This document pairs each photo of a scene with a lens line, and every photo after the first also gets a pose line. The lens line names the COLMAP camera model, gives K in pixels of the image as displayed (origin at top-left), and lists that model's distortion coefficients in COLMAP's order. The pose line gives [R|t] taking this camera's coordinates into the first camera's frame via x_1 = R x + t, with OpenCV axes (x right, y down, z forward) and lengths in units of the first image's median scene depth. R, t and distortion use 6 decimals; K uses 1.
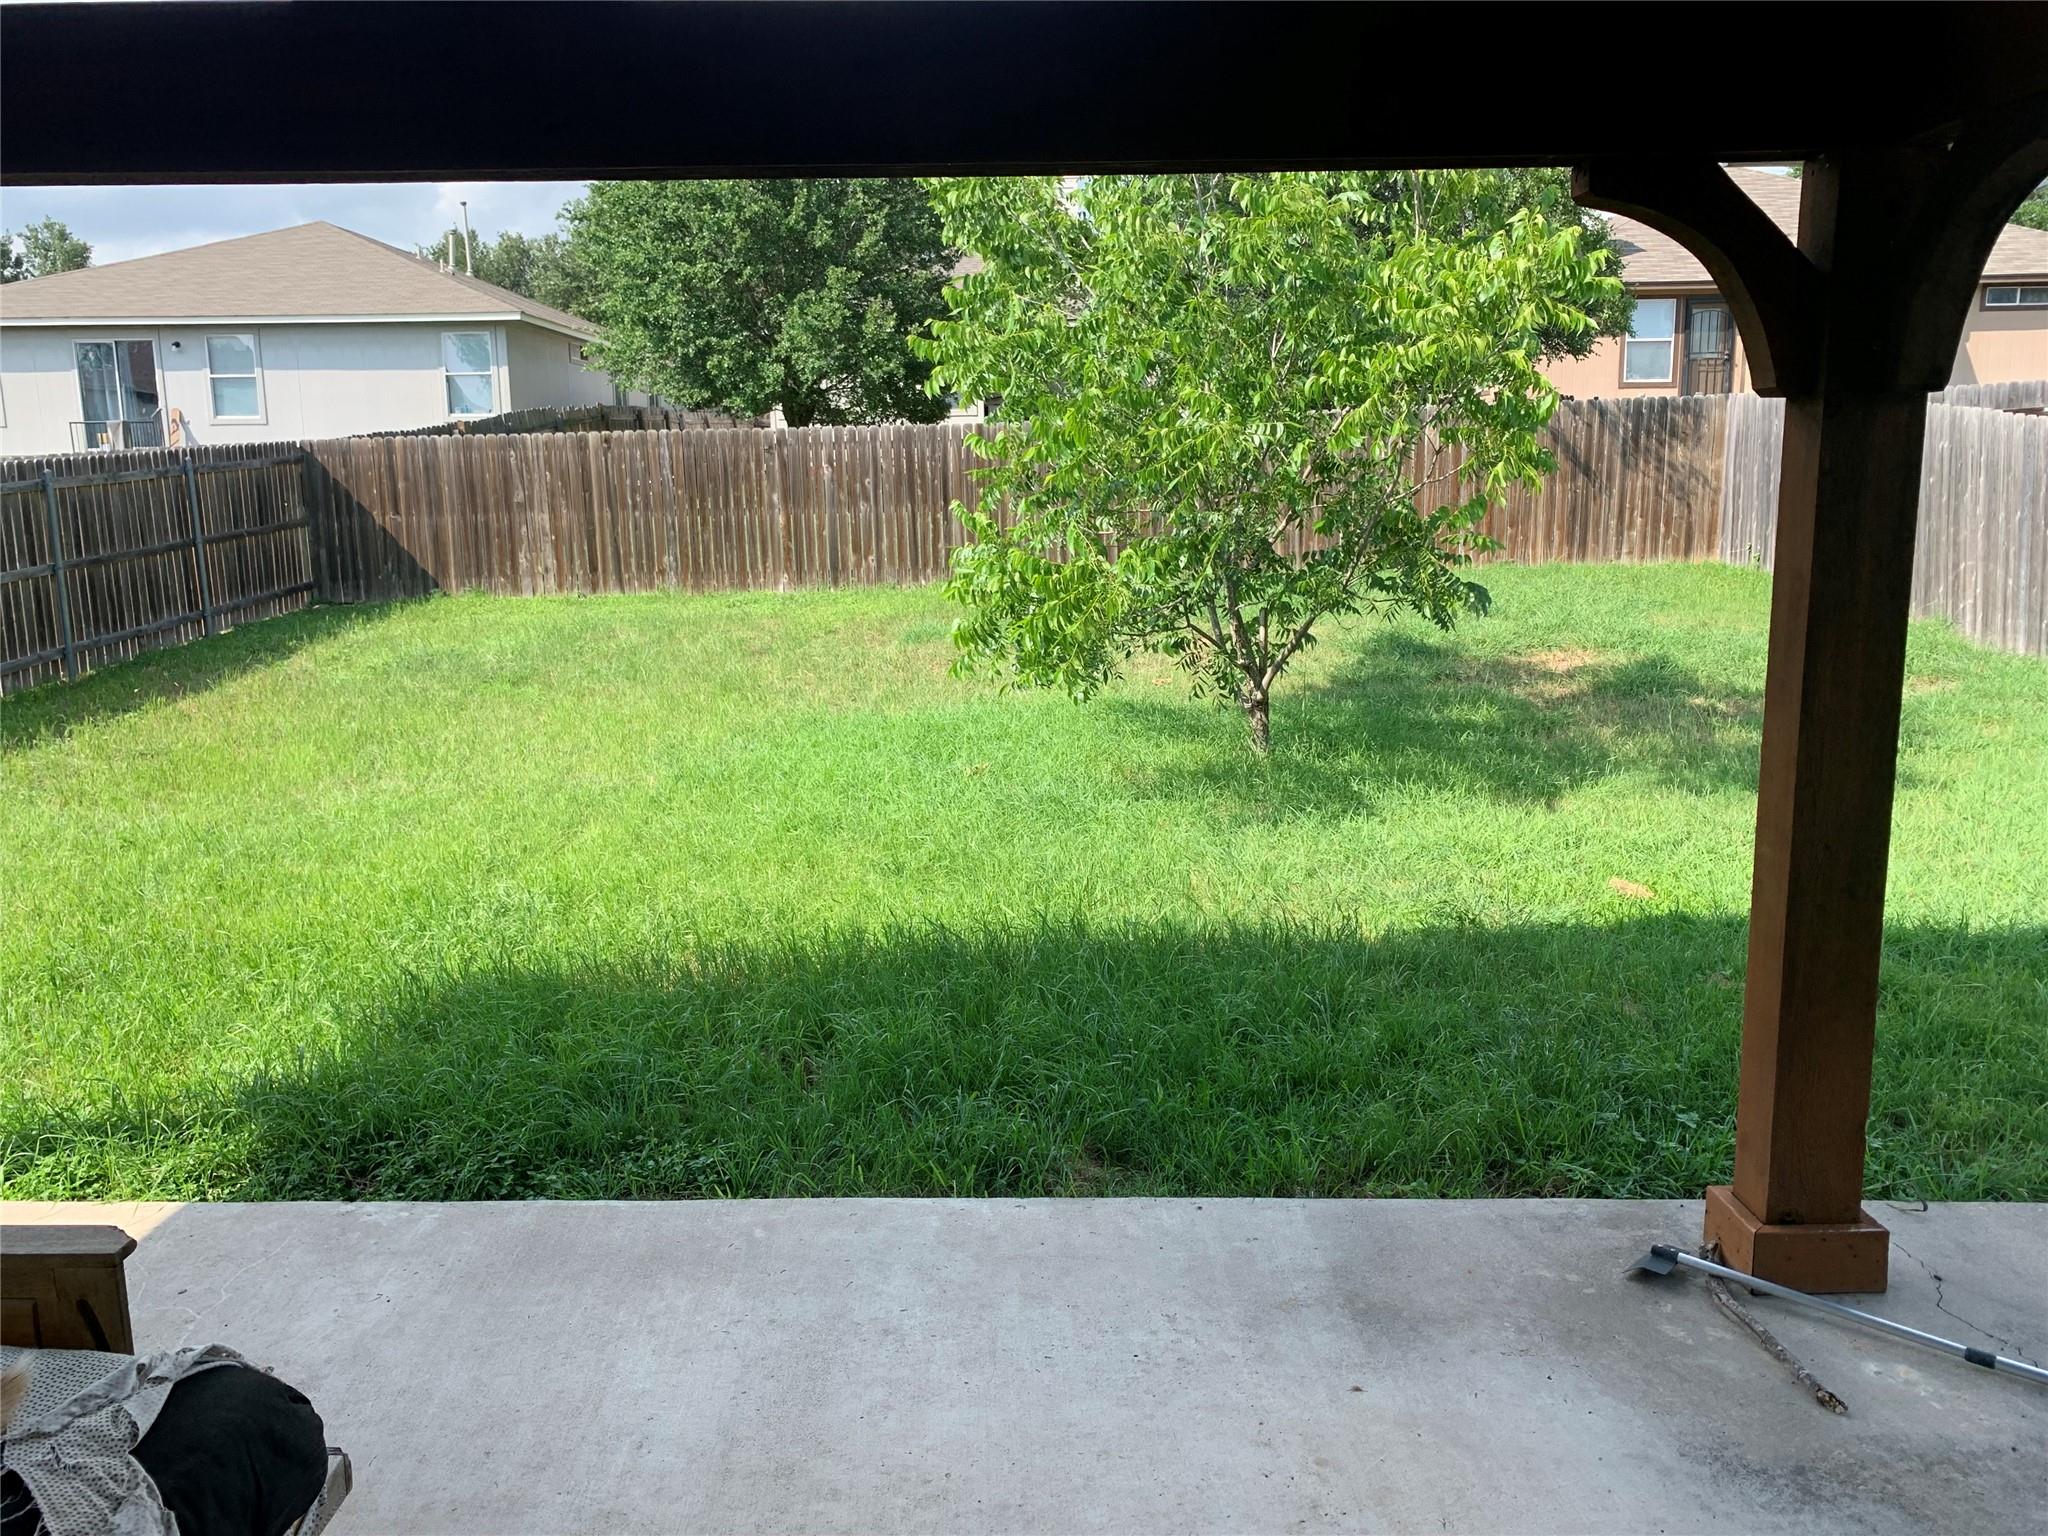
lens RADIAL K [[1548.6, 0, 1024.0], [0, 1548.6, 768.0], [0, 0, 1]] dist [0.008833, 0.000899]
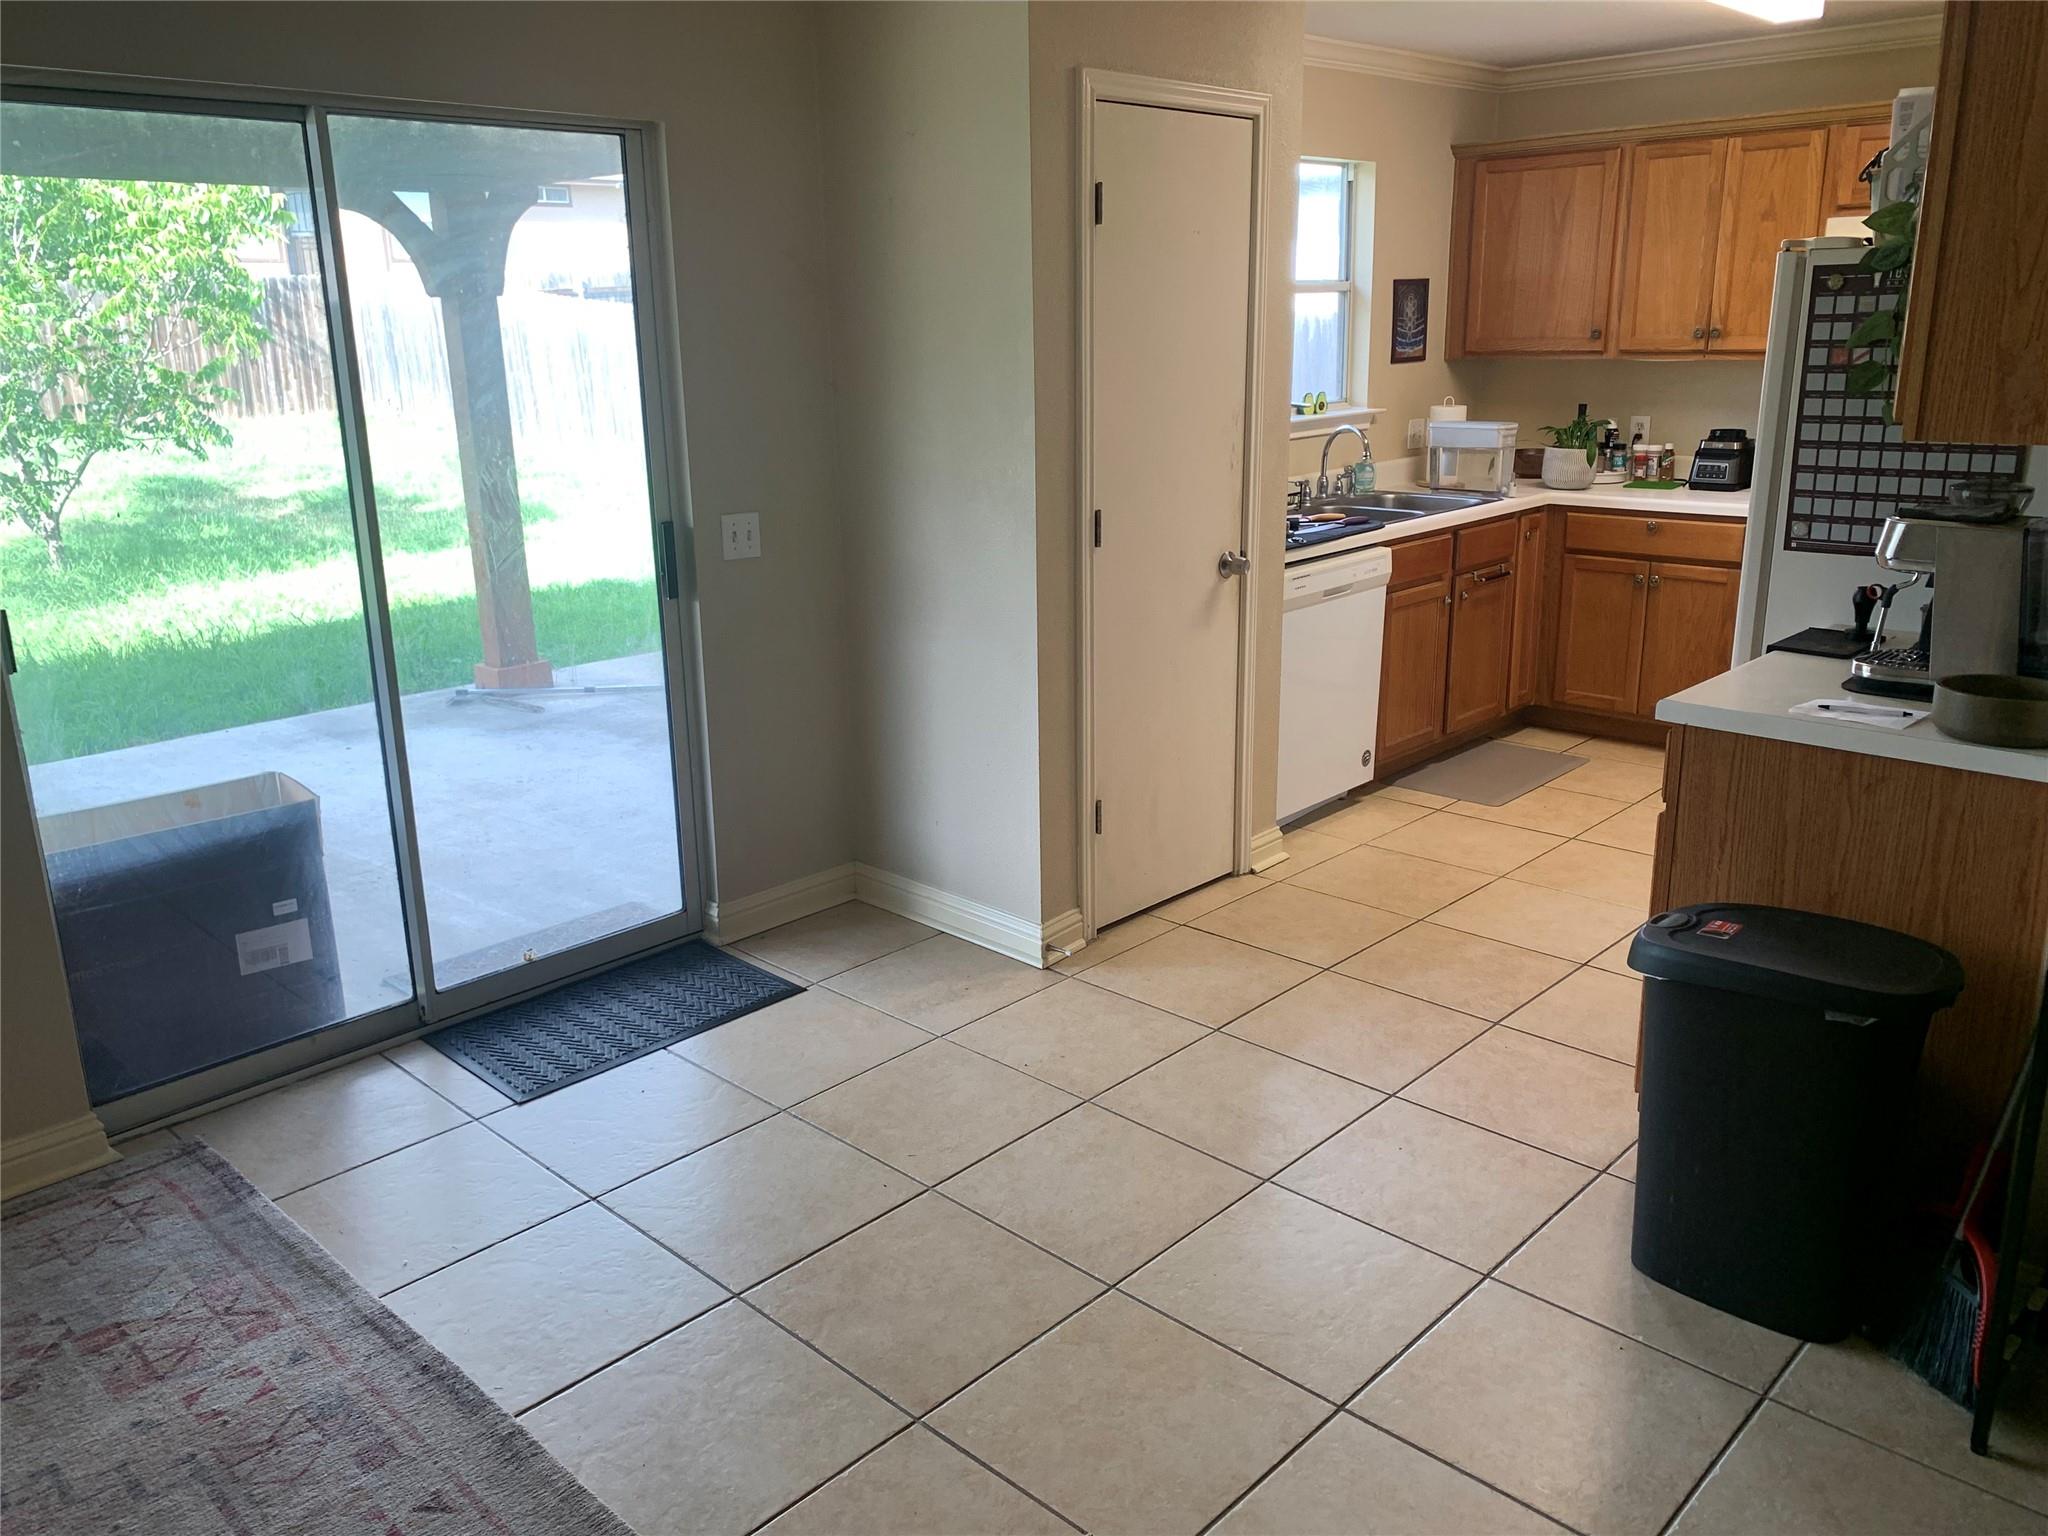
lens RADIAL K [[1575.0, 0, 1013.5], [0, 1575.0, 735.0], [0, 0, 1]] dist [-0.002434, 0.005852]
pose [[0.679047, -0.192405, 0.708432, -0.247763], [0.153288, 0.980931, 0.119484, 0.084838], [-0.717912, 0.027459, 0.695592, -0.421062]]
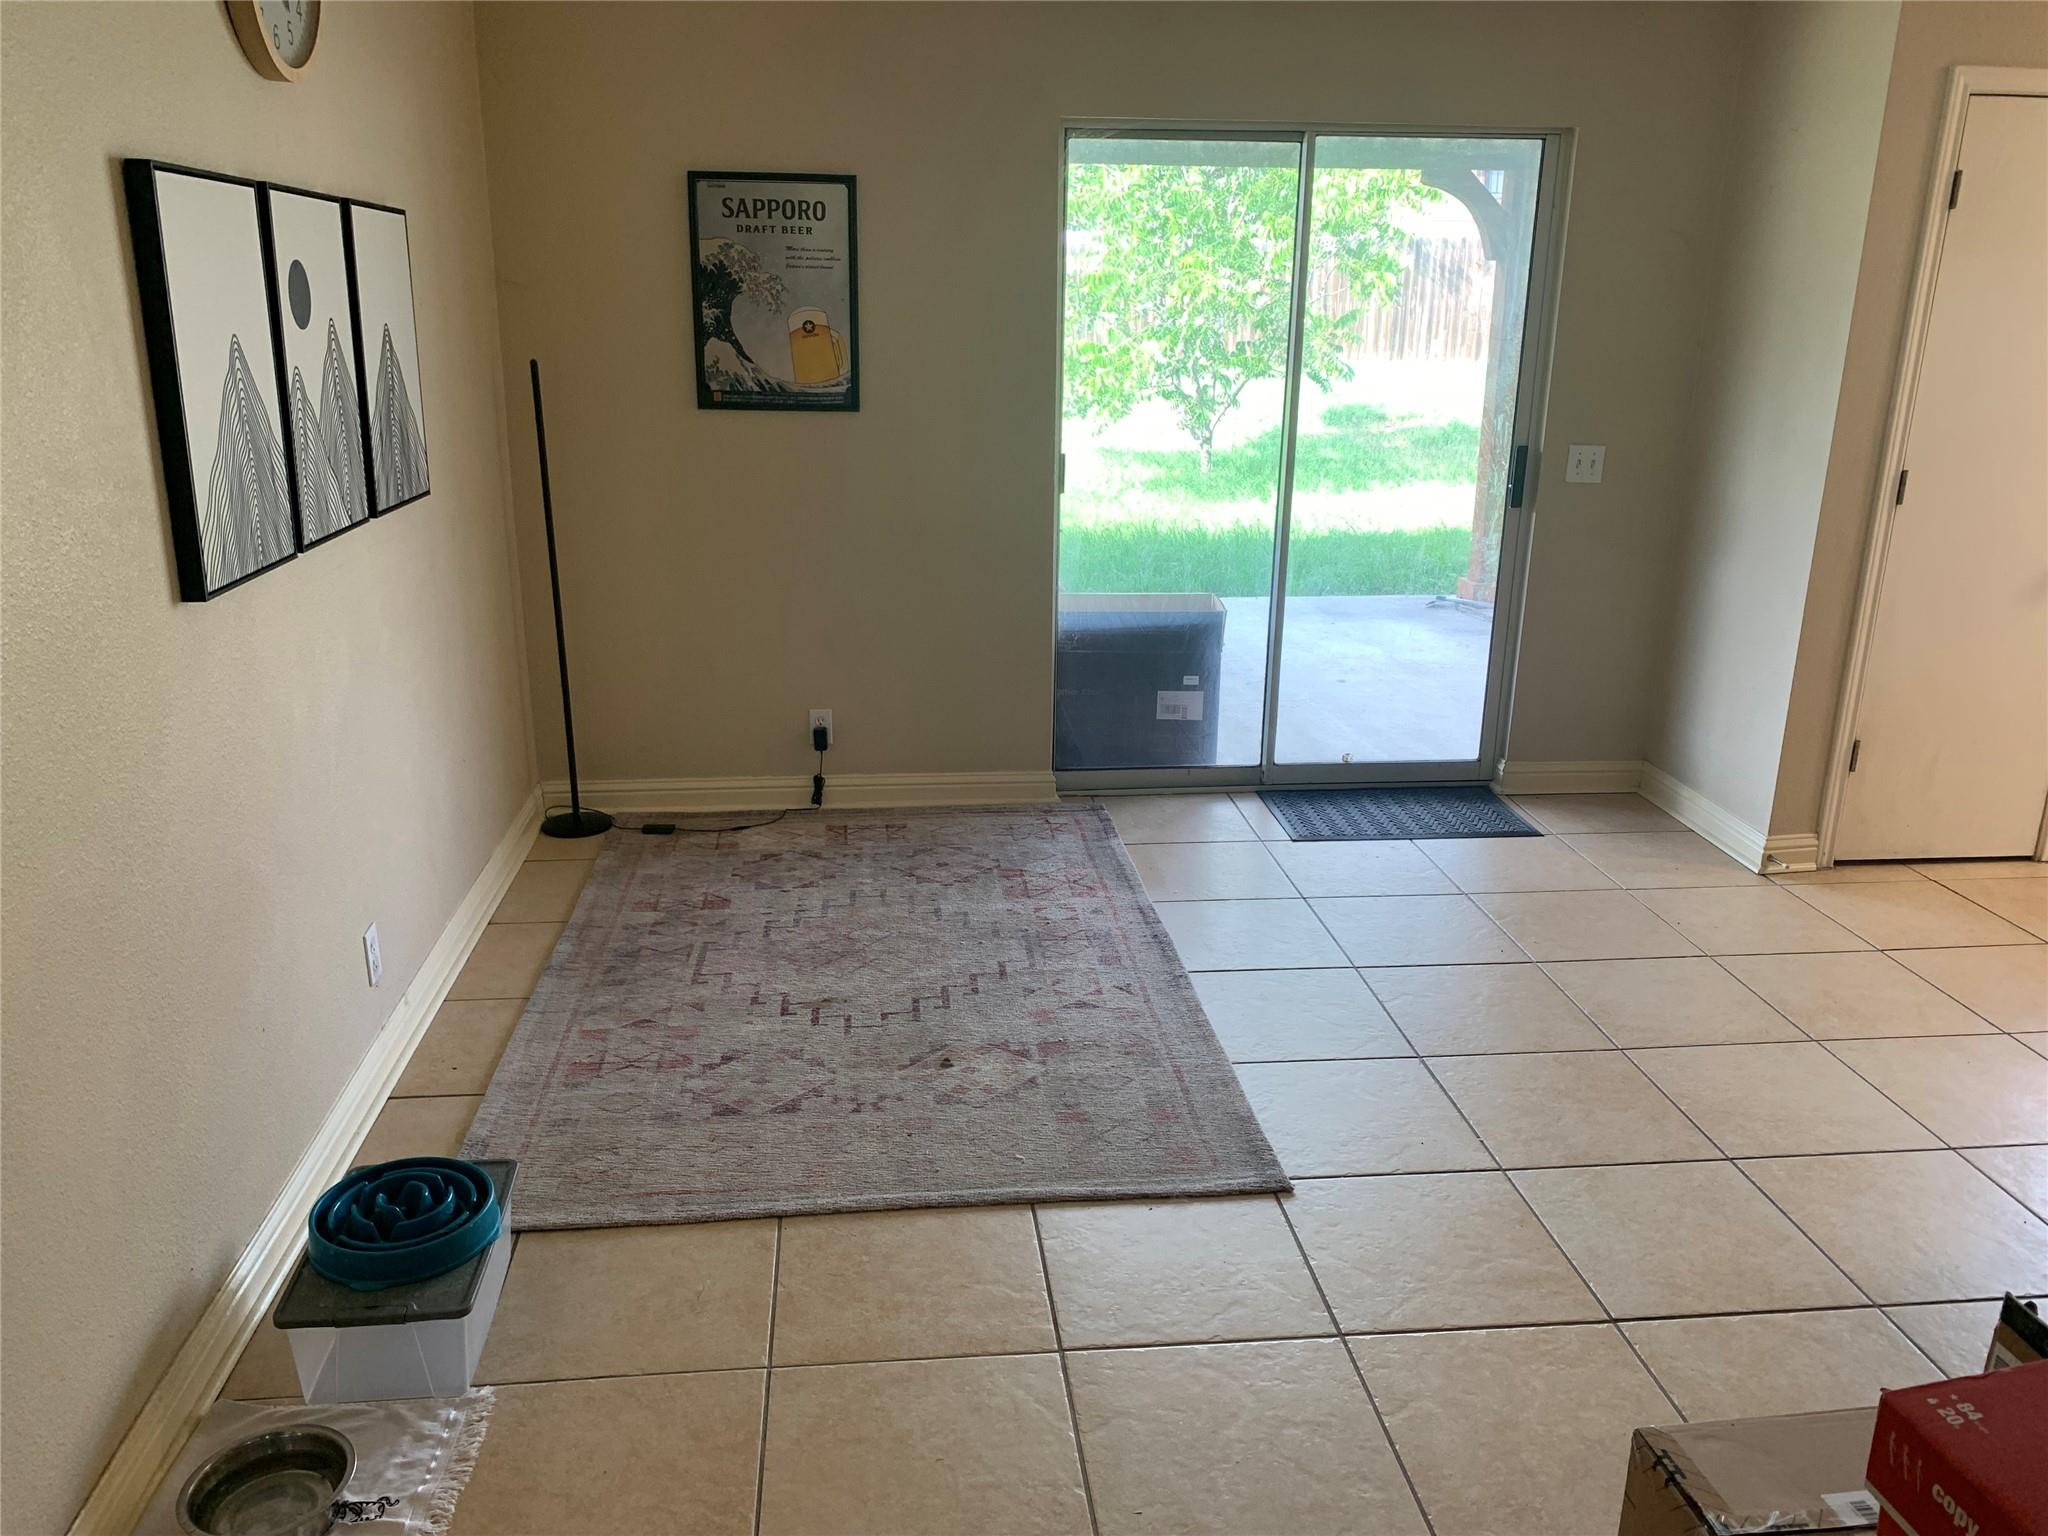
lens RADIAL K [[1587.3, 0, 1024.0], [0, 1587.3, 768.0], [0, 0, 1]] dist [0.003793, 0.003837]
pose [[0.992271, -0.019252, 0.122583, -0.234894], [0.006216, 0.994363, 0.105850, 0.116191], [-0.123930, -0.104270, 0.986797, -0.594147]]
